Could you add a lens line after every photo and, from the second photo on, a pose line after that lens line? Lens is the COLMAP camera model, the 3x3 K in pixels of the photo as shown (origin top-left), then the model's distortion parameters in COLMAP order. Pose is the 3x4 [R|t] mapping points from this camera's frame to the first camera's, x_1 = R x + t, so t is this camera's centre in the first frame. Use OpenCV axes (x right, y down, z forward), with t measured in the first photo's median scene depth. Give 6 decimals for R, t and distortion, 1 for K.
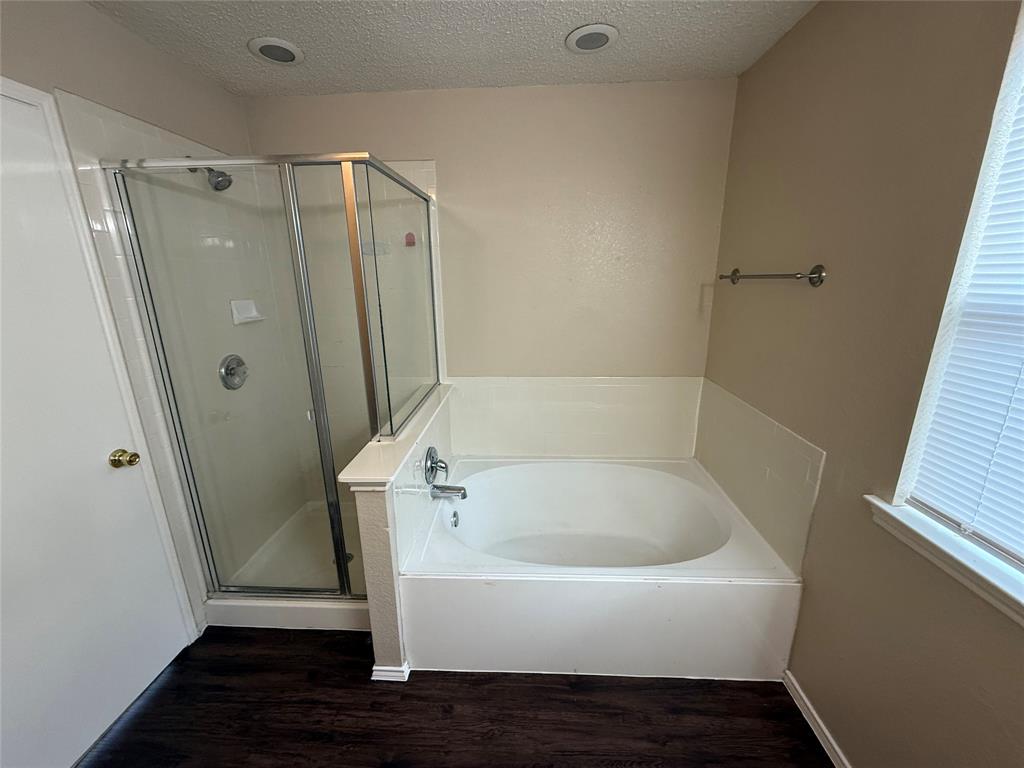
lens RADIAL K [[409.7, 0, 509.0], [0, 409.7, 384.6], [0, 0, 1]] dist [-0.000965, -0.000107]
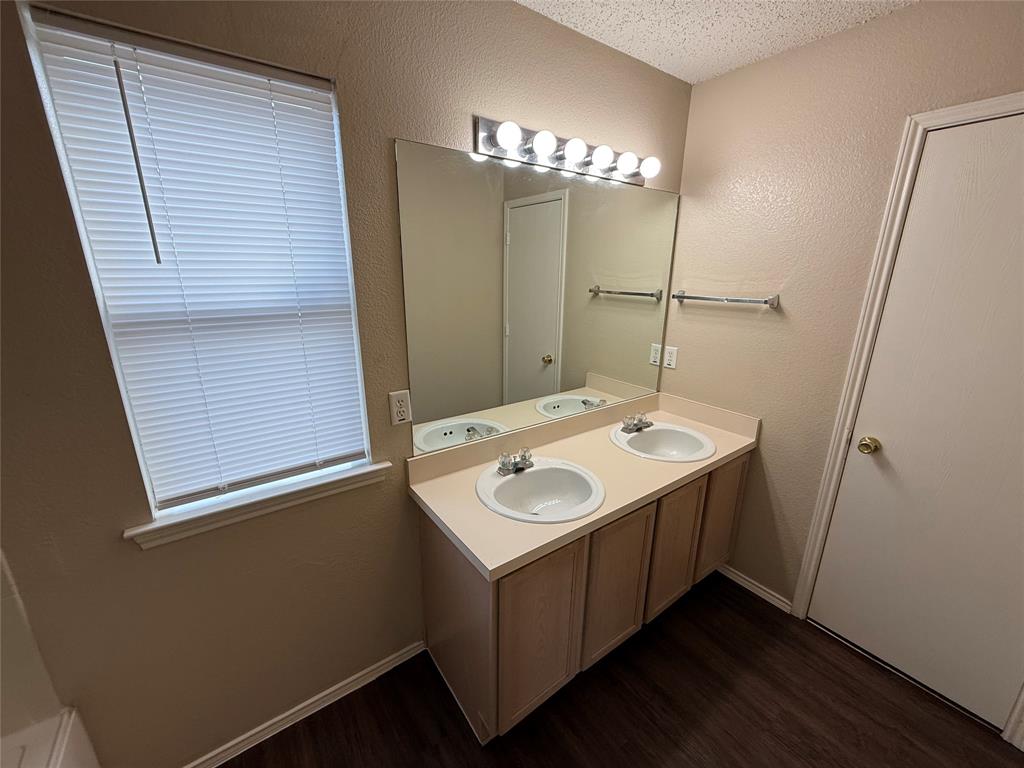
lens RADIAL K [[409.7, 0, 509.0], [0, 409.7, 384.6], [0, 0, 1]] dist [-0.000965, -0.000107]
pose [[-0.621367, -0.199134, 0.757792, -0.291388], [0.211643, 0.888554, 0.407037, -0.231235], [-0.754394, 0.413300, -0.509973, 0.777886]]
